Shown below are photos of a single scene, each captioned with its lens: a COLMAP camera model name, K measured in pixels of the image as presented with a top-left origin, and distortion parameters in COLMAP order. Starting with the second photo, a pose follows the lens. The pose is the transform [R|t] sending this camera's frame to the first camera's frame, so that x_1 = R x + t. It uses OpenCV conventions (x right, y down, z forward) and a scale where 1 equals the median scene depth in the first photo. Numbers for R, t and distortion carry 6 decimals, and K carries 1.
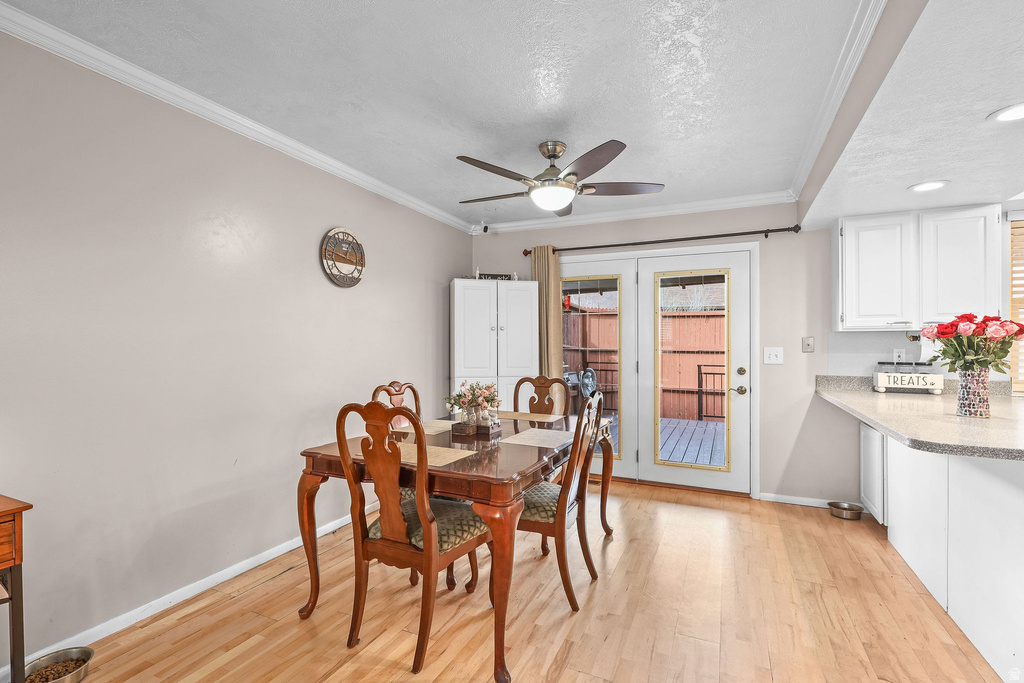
lens RADIAL K [[469.5, 0, 507.7], [0, 469.5, 341.6], [0, 0, 1]] dist [-0.000760, -0.000245]
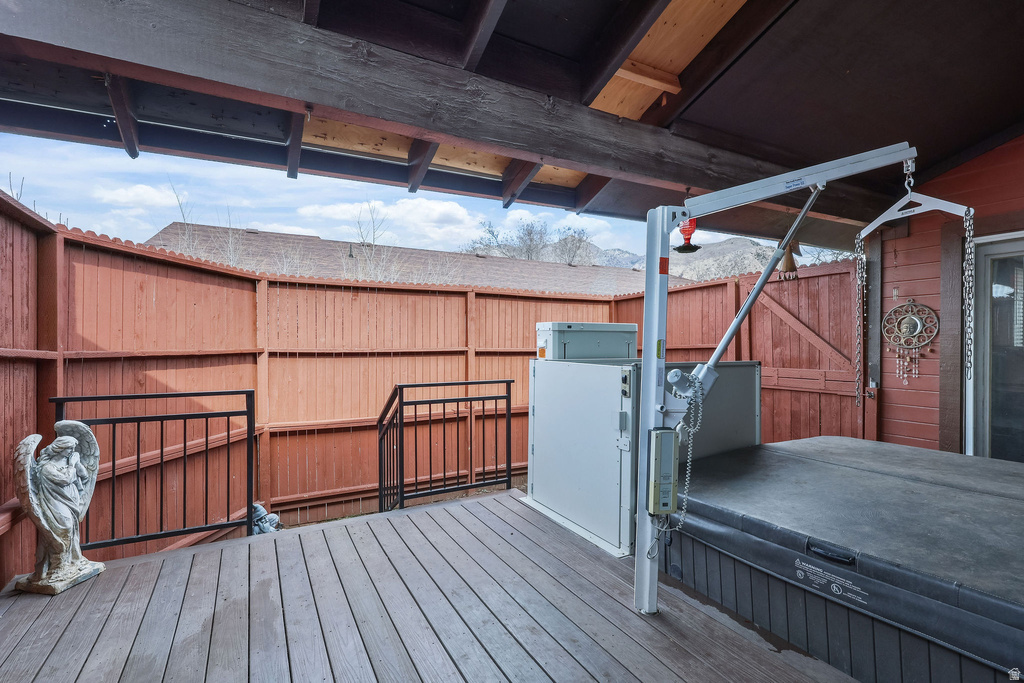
lens RADIAL K [[469.5, 0, 510.1], [0, 469.5, 340.9], [0, 0, 1]] dist [-0.000760, -0.000245]
pose [[0.588068, -0.001385, 0.808811, 0.219752], [-0.002728, 0.999989, 0.003695, 0.010857], [-0.808807, -0.004379, 0.588058, 1.335883]]
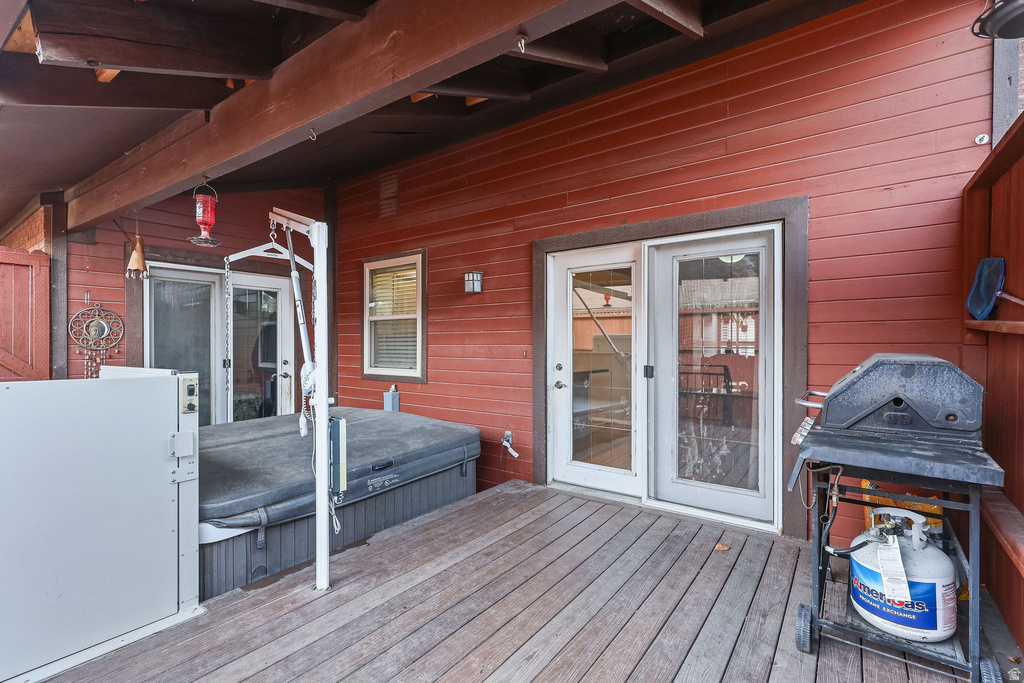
lens RADIAL K [[469.5, 0, 511.0], [0, 469.5, 344.0], [0, 0, 1]] dist [-0.000760, -0.000245]
pose [[-0.983475, -0.002918, 0.181021, 0.573846], [-0.004300, 0.999965, -0.007243, 0.023604], [-0.180994, -0.007902, -0.983453, 2.704094]]
